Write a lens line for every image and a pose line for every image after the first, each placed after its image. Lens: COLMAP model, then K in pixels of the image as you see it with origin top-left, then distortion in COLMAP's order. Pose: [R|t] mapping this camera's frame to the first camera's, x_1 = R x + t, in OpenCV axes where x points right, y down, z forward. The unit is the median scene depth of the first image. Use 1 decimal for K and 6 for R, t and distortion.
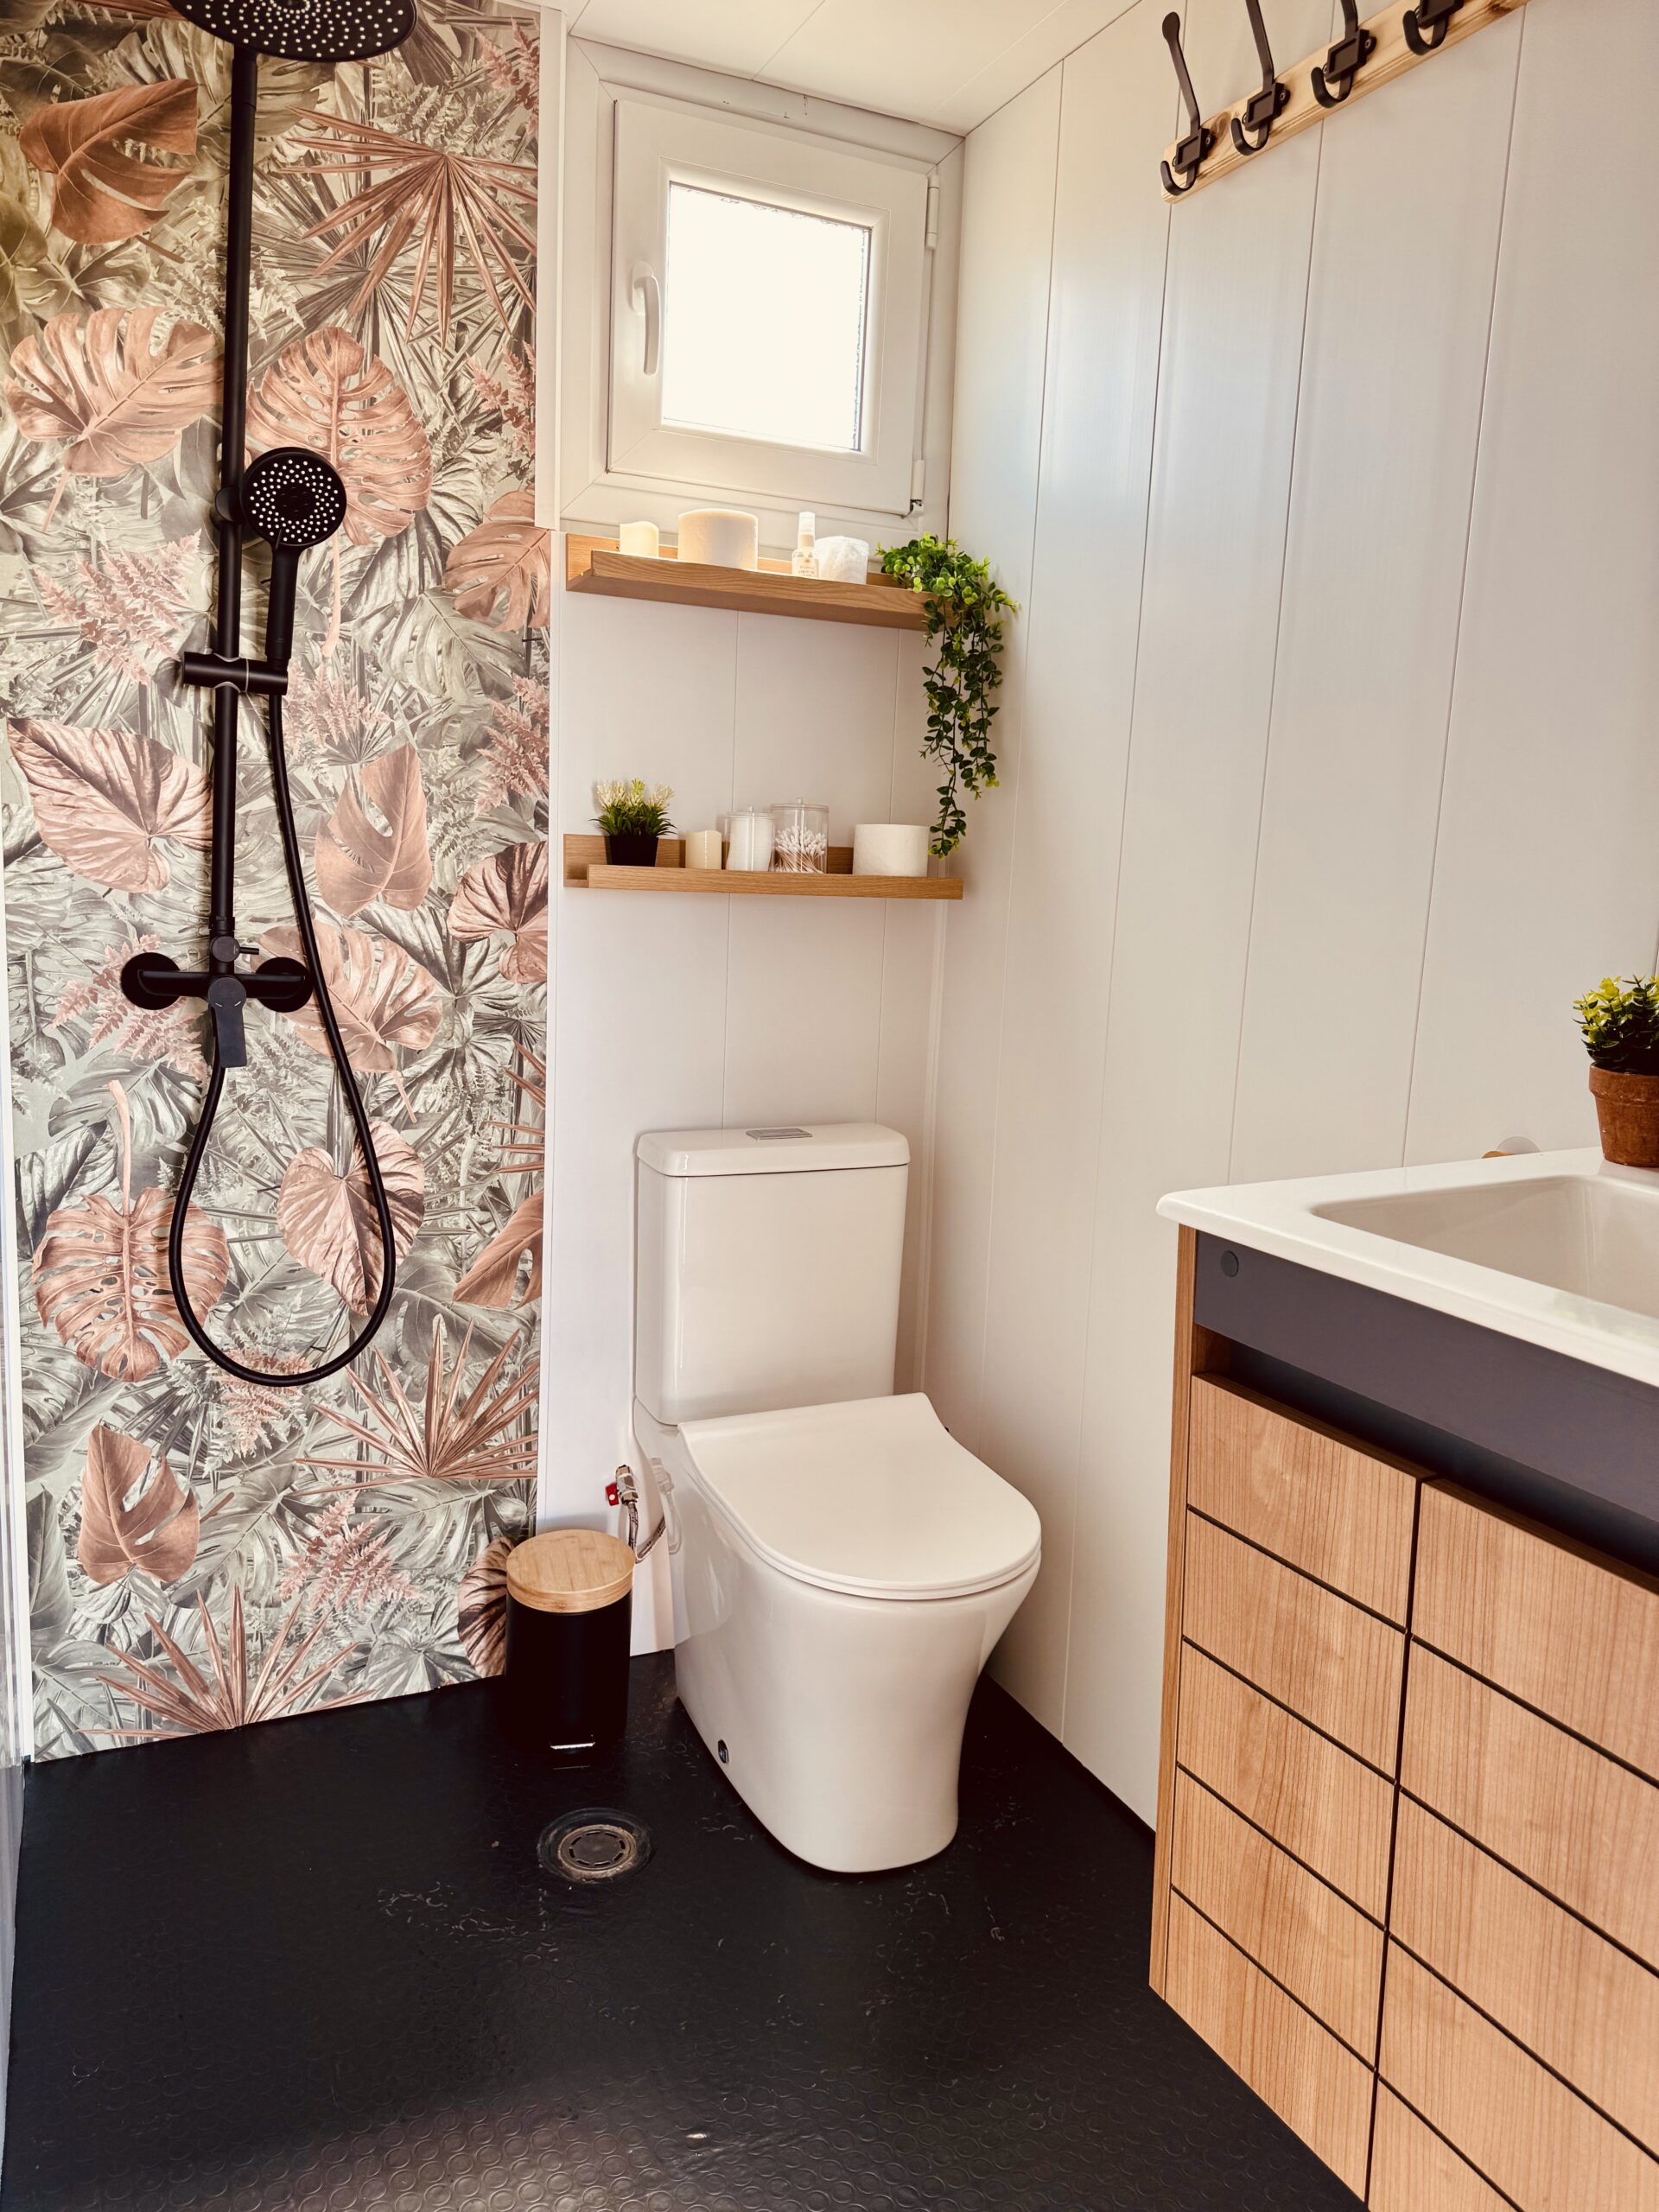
lens RADIAL K [[1562.4, 0, 828.0], [0, 1562.4, 1106.4], [0, 0, 1]] dist [0.001435, 0.000495]
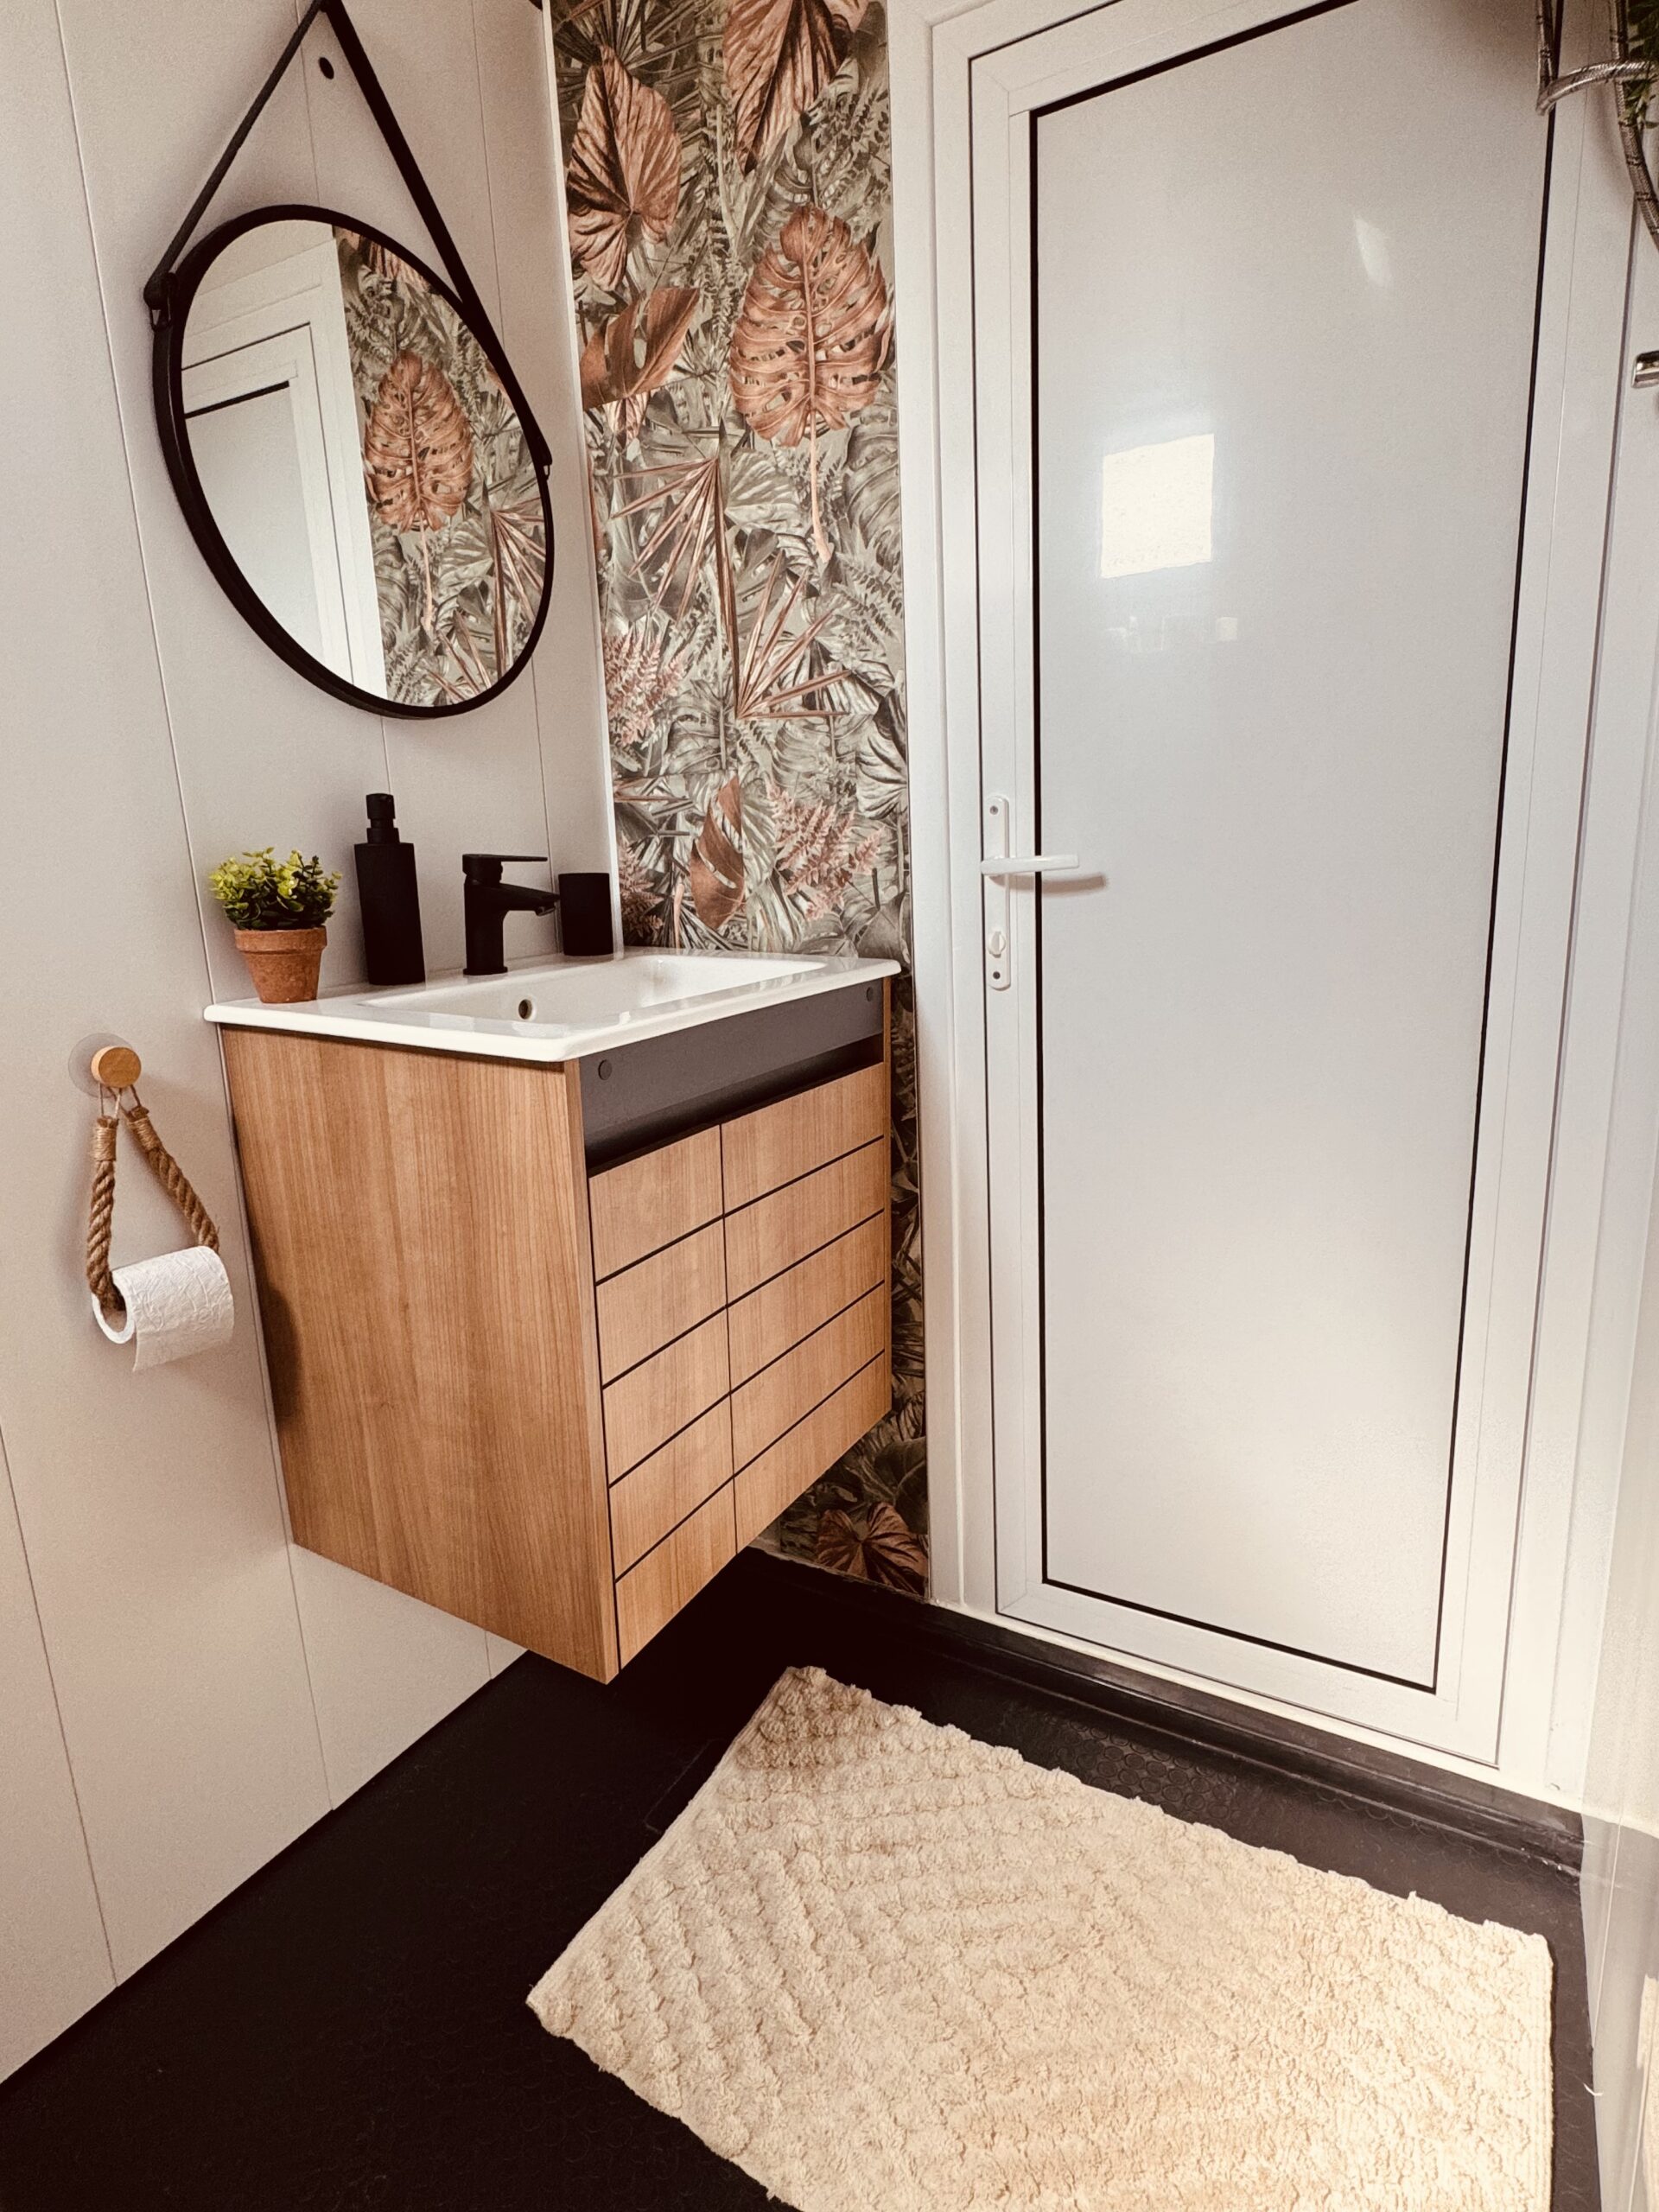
lens RADIAL K [[1163.8, 0, 828.6], [0, 1163.8, 1097.1], [0, 0, 1]] dist [0.000149, 0.000002]
pose [[-0.573133, -0.197619, 0.795277, -0.665373], [0.134793, 0.934532, 0.329364, -0.181267], [-0.808300, 0.295967, -0.508974, 1.499734]]
